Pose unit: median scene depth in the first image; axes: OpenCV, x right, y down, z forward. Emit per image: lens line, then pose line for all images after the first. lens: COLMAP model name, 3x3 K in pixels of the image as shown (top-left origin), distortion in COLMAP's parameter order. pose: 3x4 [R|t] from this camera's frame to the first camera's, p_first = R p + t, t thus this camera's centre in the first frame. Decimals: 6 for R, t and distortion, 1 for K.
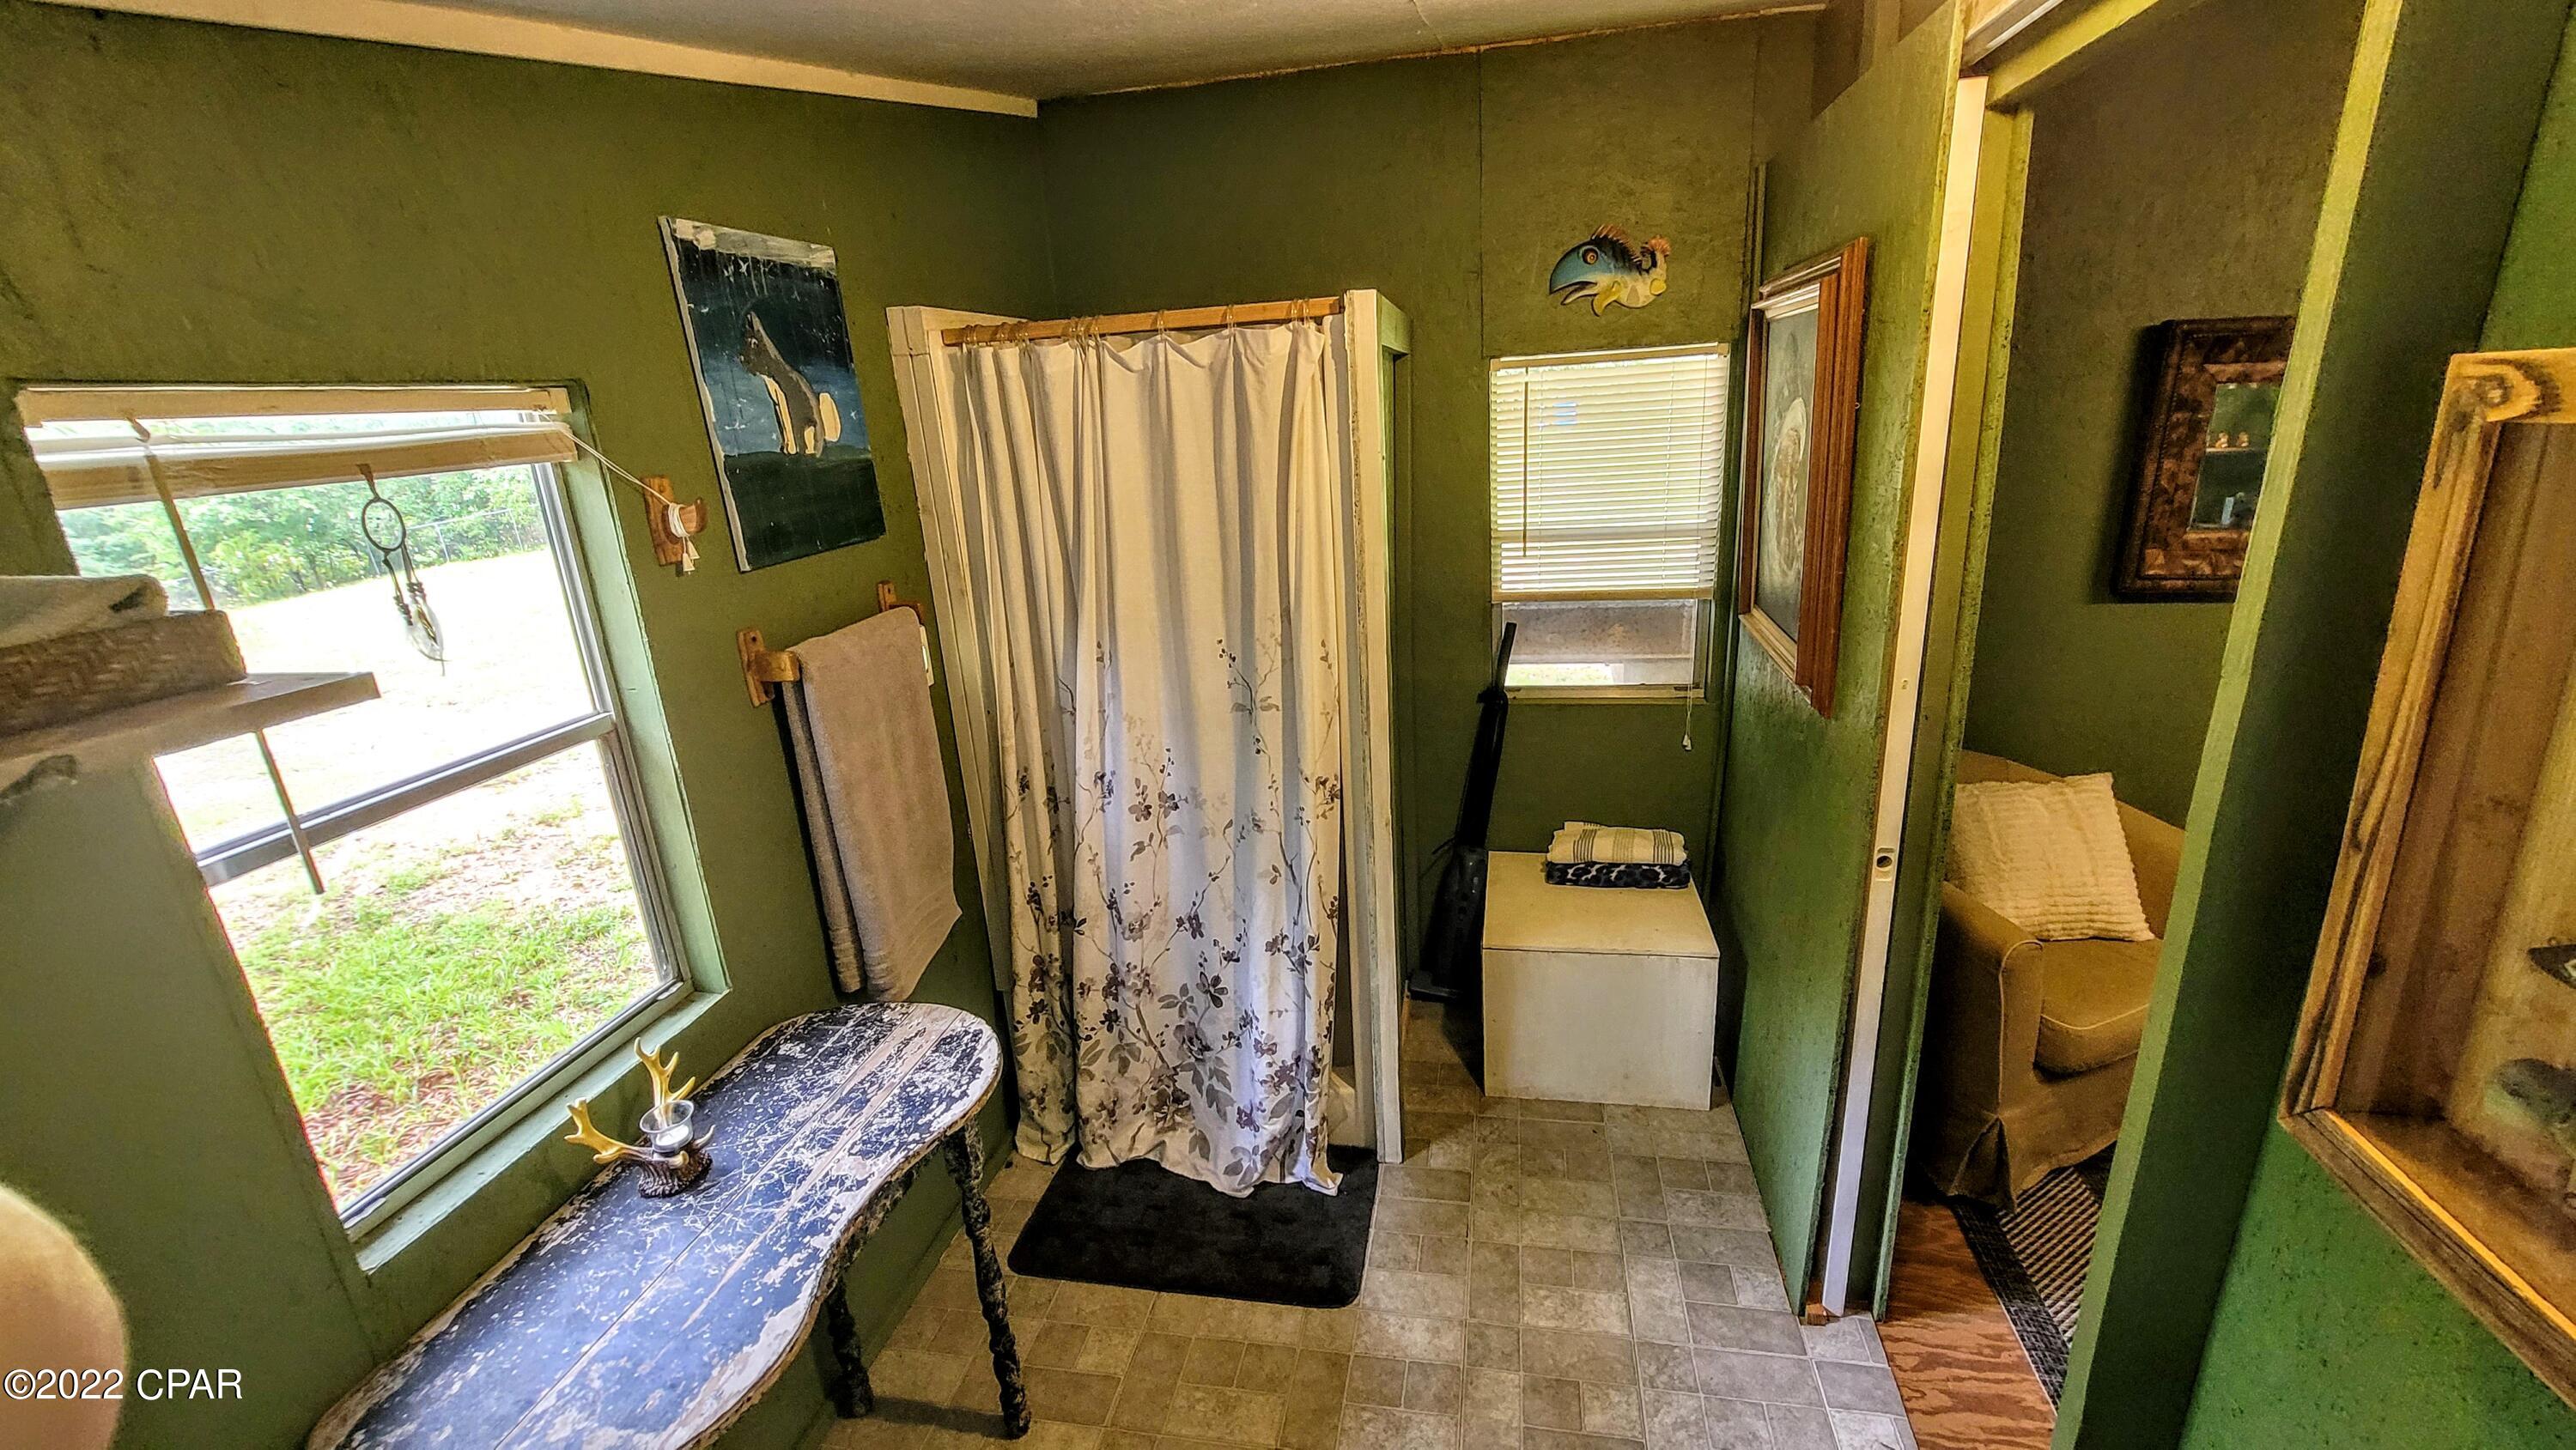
lens RADIAL K [[1059.2, 0, 1293.2], [0, 1059.2, 727.0], [0, 0, 1]] dist [-0.003874, 0.000540]
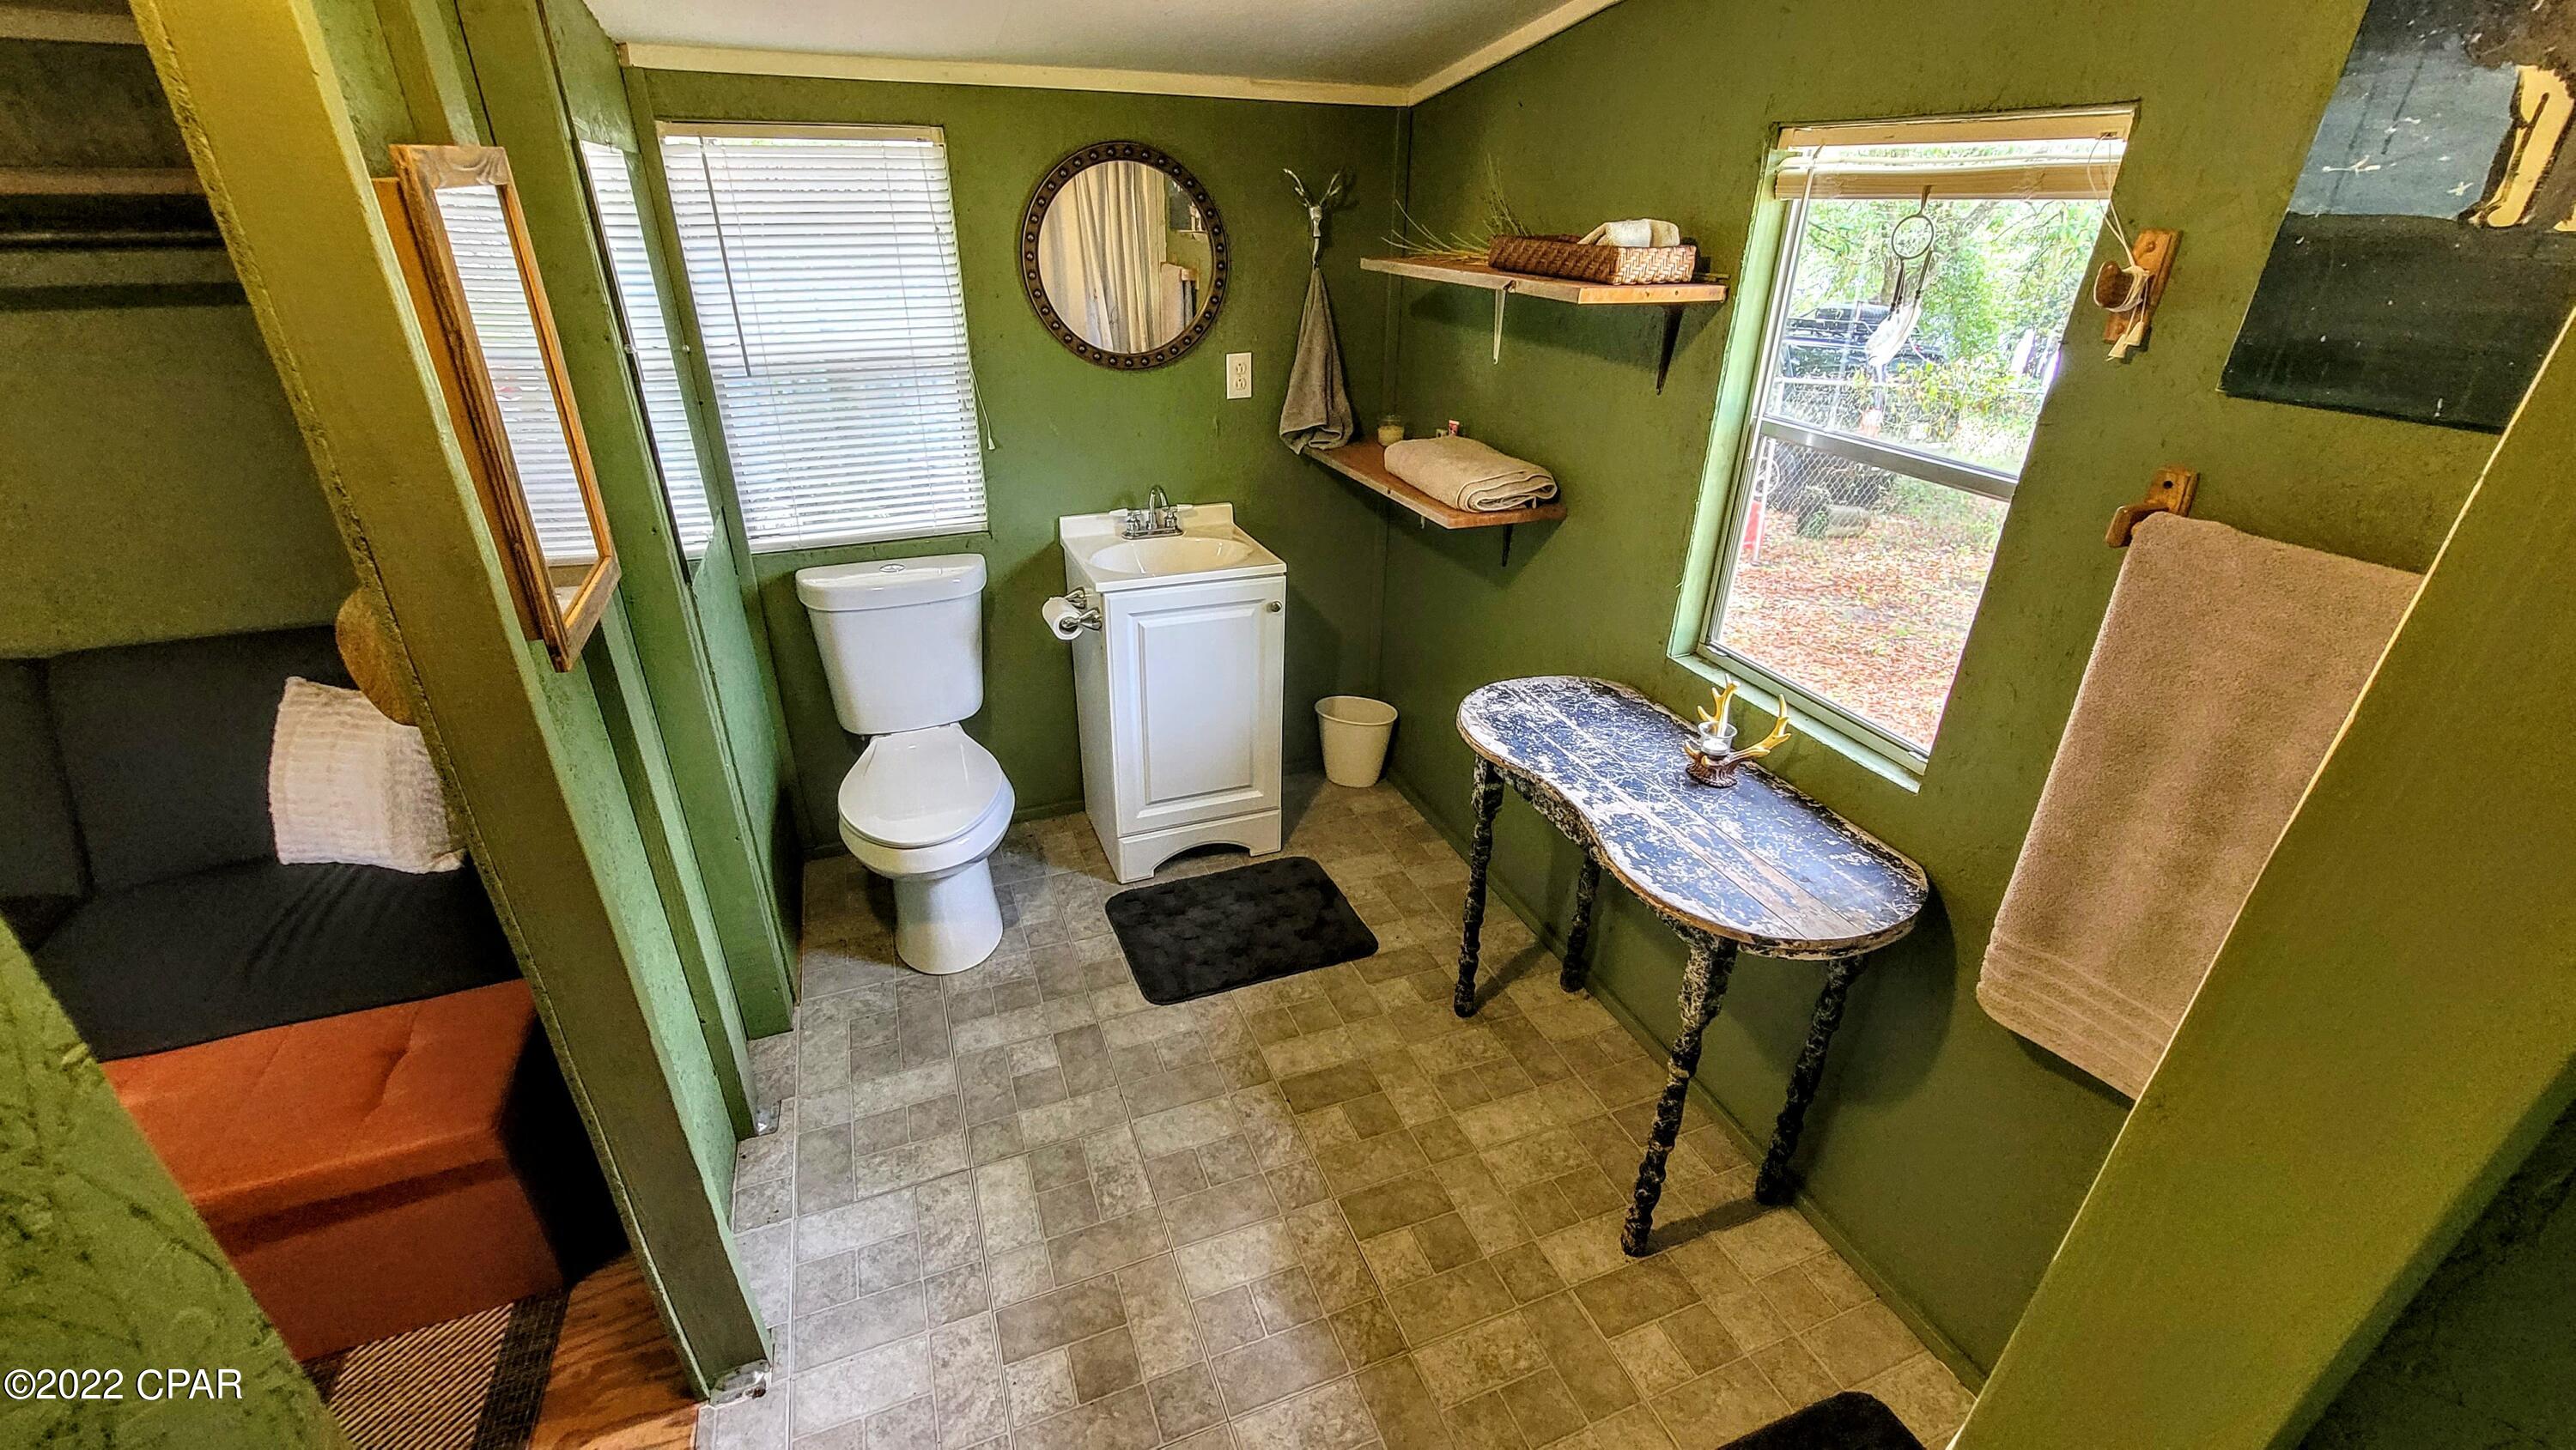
lens RADIAL K [[1059.2, 0, 1287.2], [0, 1059.2, 719.8], [0, 0, 1]] dist [-0.003874, 0.000540]
pose [[-0.844820, 0.274520, -0.459259, 0.365974], [-0.132015, 0.724860, 0.676128, -0.364774], [0.518509, 0.631835, -0.576136, 1.172533]]
